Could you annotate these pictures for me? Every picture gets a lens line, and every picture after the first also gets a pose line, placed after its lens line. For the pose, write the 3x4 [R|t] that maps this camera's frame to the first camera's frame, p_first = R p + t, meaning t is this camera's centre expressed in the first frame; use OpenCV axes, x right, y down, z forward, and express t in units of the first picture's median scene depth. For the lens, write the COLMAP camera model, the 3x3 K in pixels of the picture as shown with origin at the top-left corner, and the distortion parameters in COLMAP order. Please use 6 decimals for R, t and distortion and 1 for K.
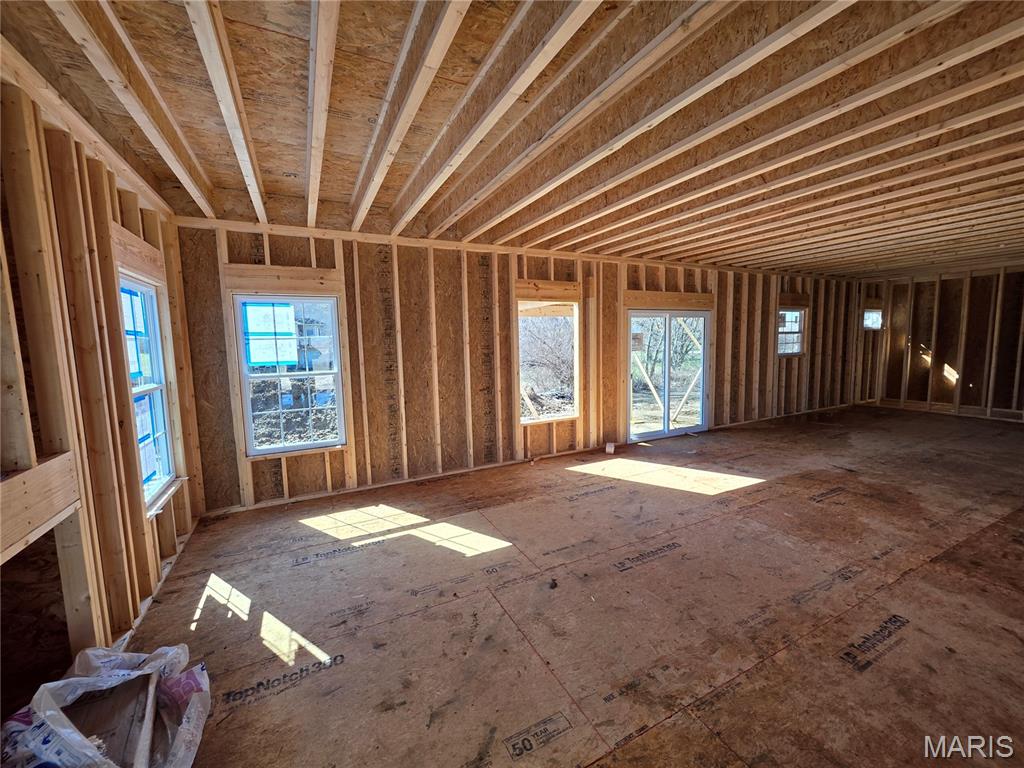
lens RADIAL K [[410.6, 0, 509.5], [0, 410.6, 383.3], [0, 0, 1]] dist [-0.009420, 0.002779]
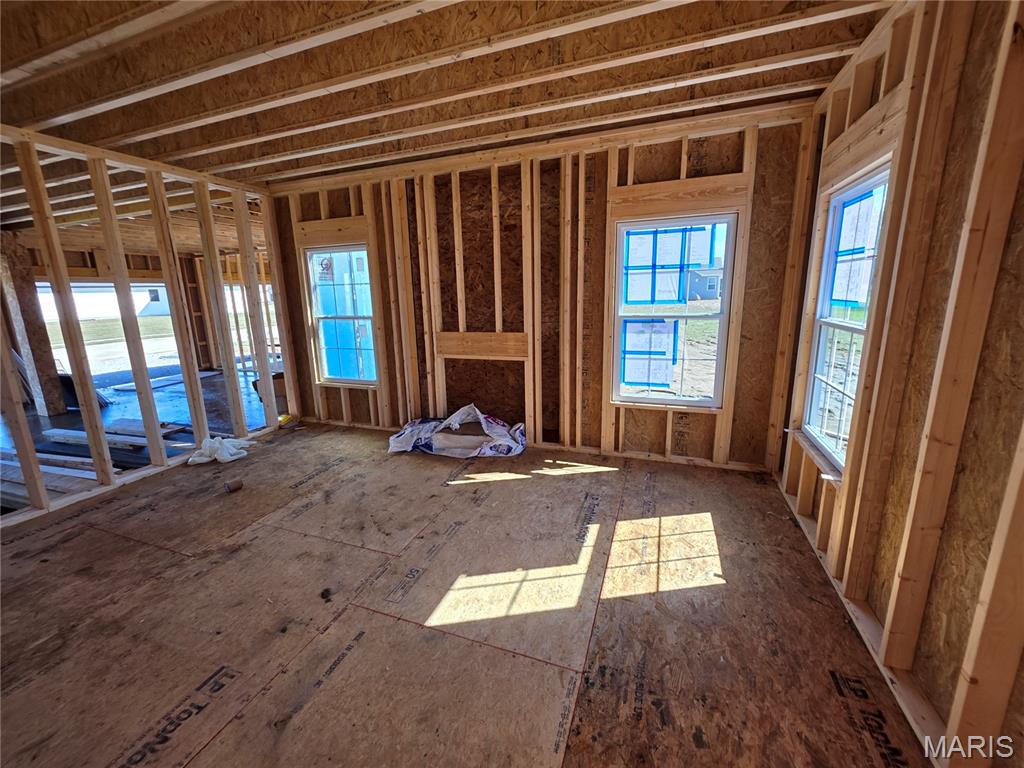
lens RADIAL K [[410.6, 0, 514.7], [0, 410.6, 377.9], [0, 0, 1]] dist [-0.009420, 0.002779]
pose [[-0.724808, 0.181252, -0.664681, 0.230570], [-0.032977, 0.954540, 0.296253, -0.129885], [0.688161, 0.236646, -0.685881, 1.327920]]
